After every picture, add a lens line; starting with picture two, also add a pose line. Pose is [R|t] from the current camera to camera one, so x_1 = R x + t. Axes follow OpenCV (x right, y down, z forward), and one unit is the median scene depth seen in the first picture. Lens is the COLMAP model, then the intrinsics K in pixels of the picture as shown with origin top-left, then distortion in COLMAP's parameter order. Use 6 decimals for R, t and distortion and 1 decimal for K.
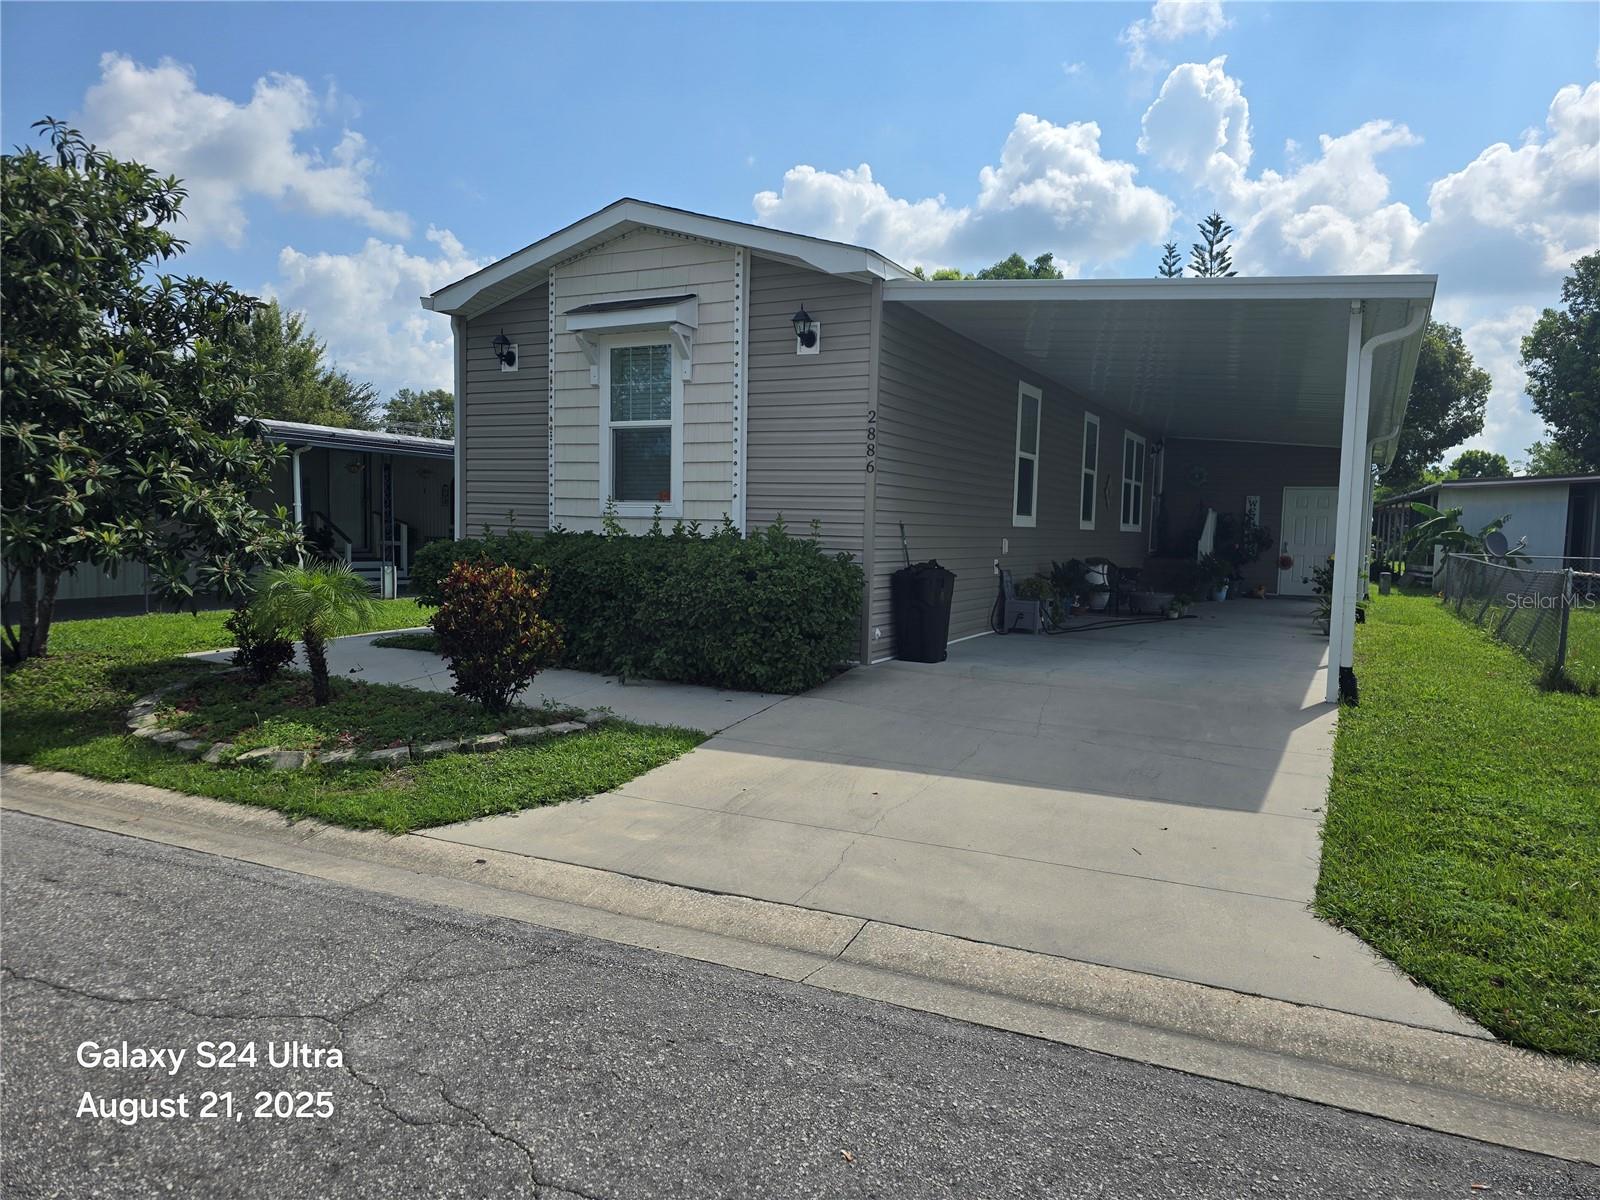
lens RADIAL K [[1080.4, 0, 798.3], [0, 1080.4, 609.8], [0, 0, 1]] dist [0.053392, -0.049673]
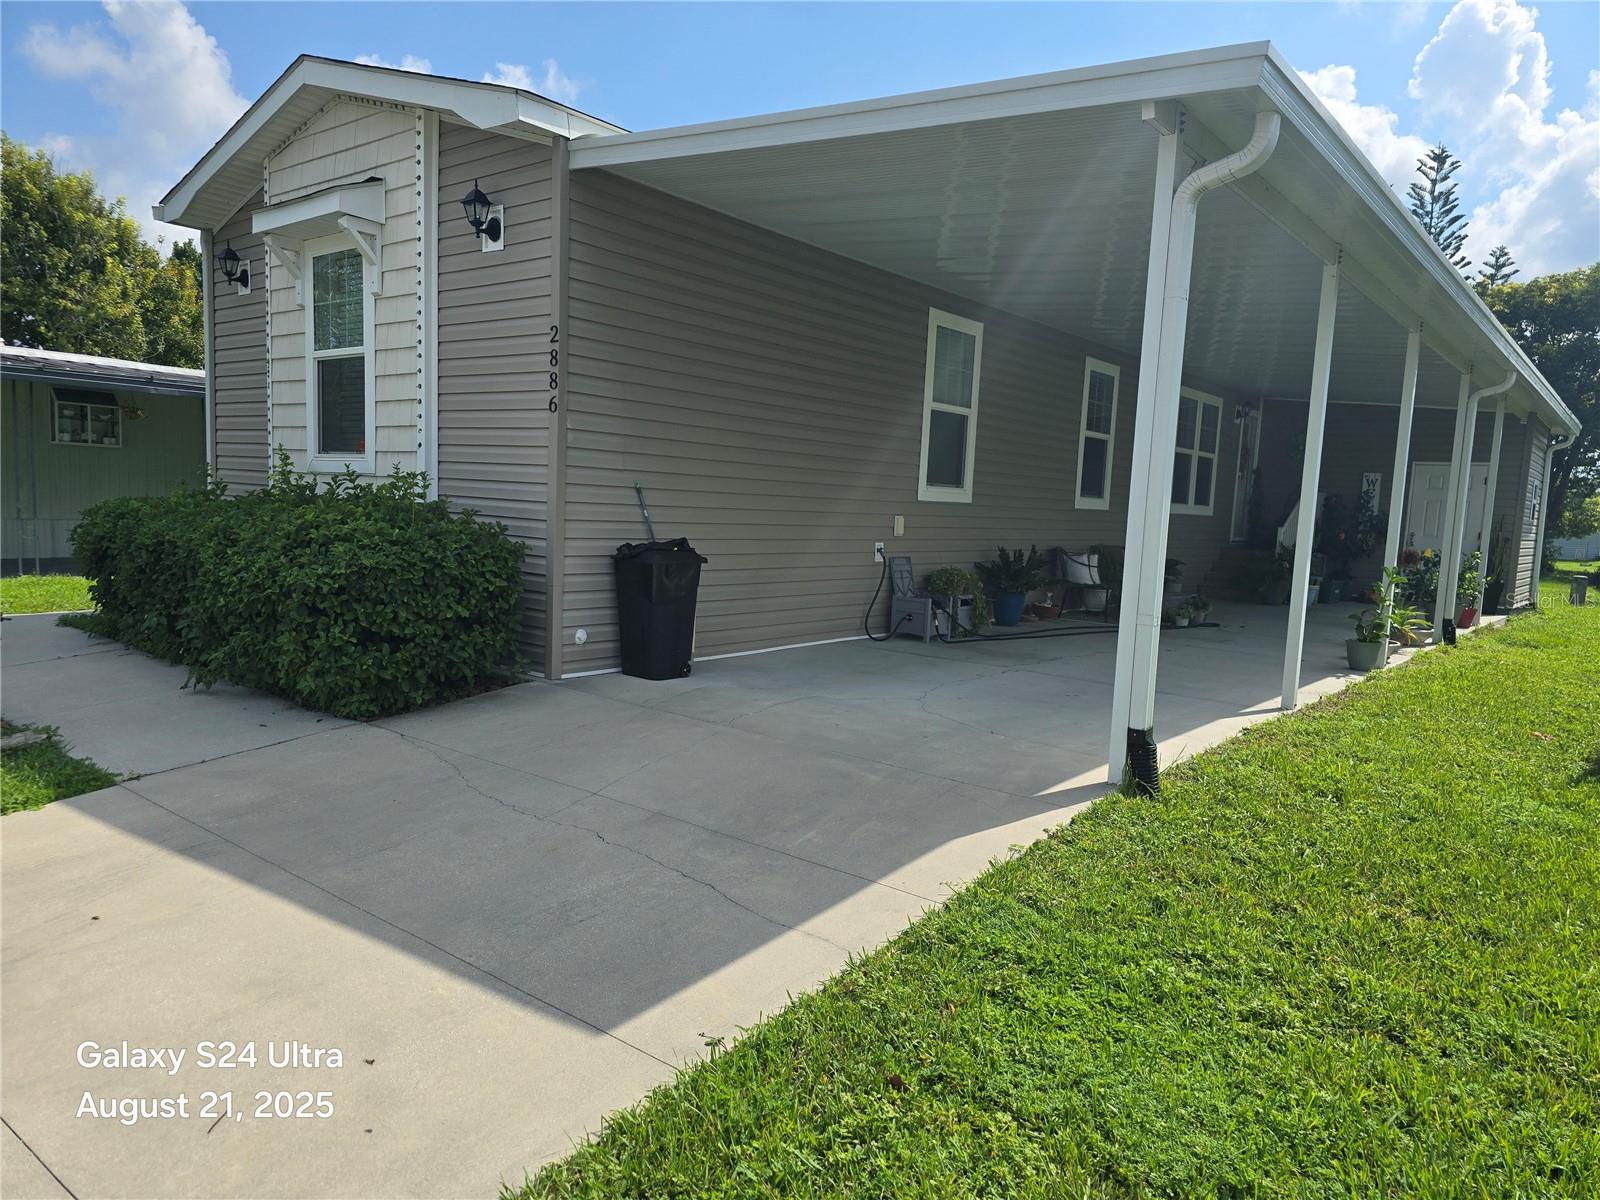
lens RADIAL K [[1080.4, 0, 788.1], [0, 1080.4, 625.2], [0, 0, 1]] dist [0.053392, -0.049673]
pose [[0.979477, 0.042879, -0.196944, 0.328413], [-0.036497, 0.998688, 0.035920, -0.015612], [0.198226, -0.027995, 0.979756, 0.283803]]
